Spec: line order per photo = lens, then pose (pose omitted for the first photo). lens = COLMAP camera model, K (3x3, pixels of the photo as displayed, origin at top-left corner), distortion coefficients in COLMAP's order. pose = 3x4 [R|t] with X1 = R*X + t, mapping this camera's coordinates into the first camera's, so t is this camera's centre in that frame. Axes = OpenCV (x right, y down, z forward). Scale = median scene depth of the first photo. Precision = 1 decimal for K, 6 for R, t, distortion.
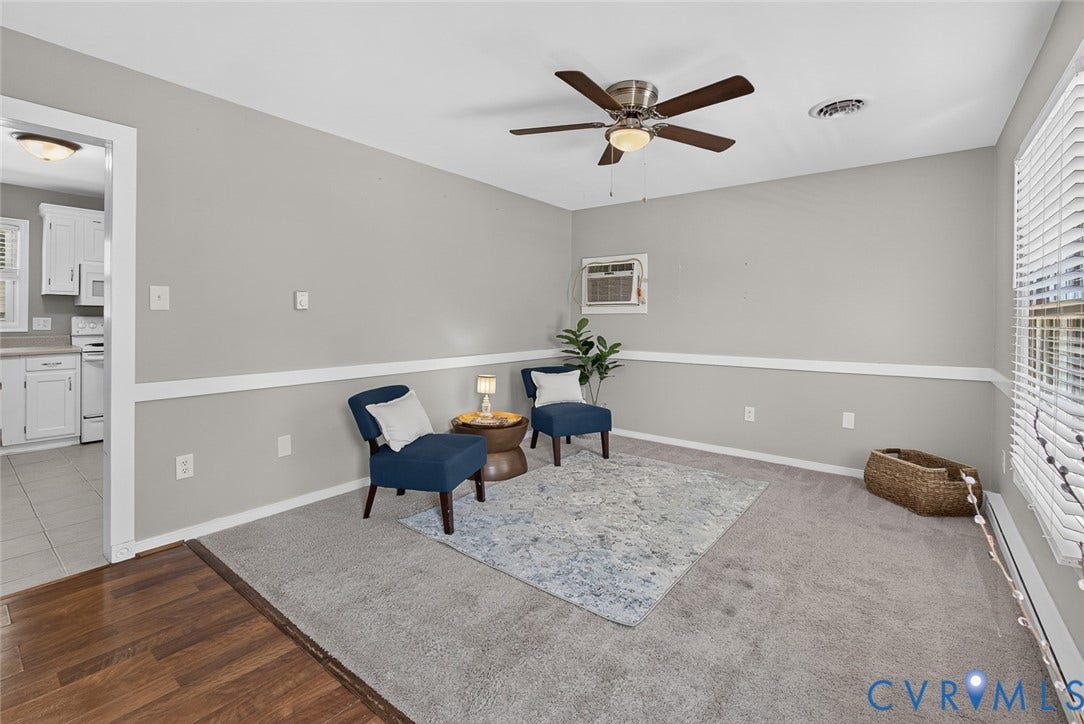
lens RADIAL K [[477.9, 0, 540.3], [0, 477.9, 318.8], [0, 0, 1]] dist [-0.009427, 0.000713]
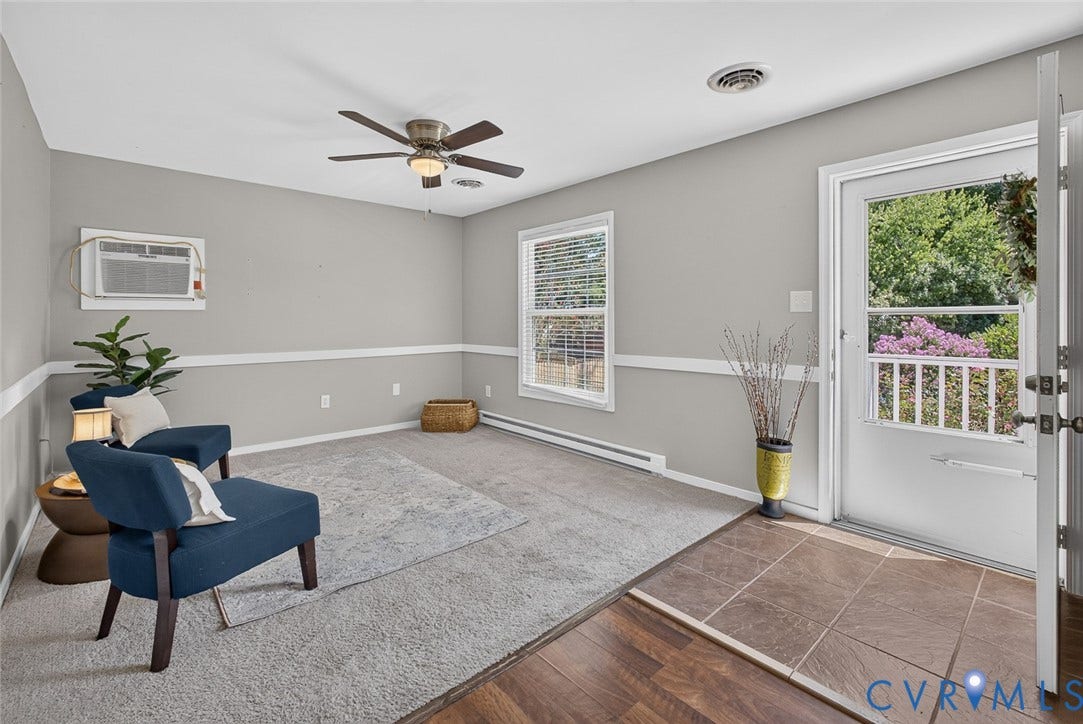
lens RADIAL K [[477.5, 0, 539.8], [0, 477.5, 318.9], [0, 0, 1]] dist [-0.009427, 0.000713]
pose [[0.176485, -0.007680, 0.984273, -0.800524], [0.002765, 0.999969, 0.007307, -0.001248], [-0.984299, 0.001432, 0.176501, 0.434855]]
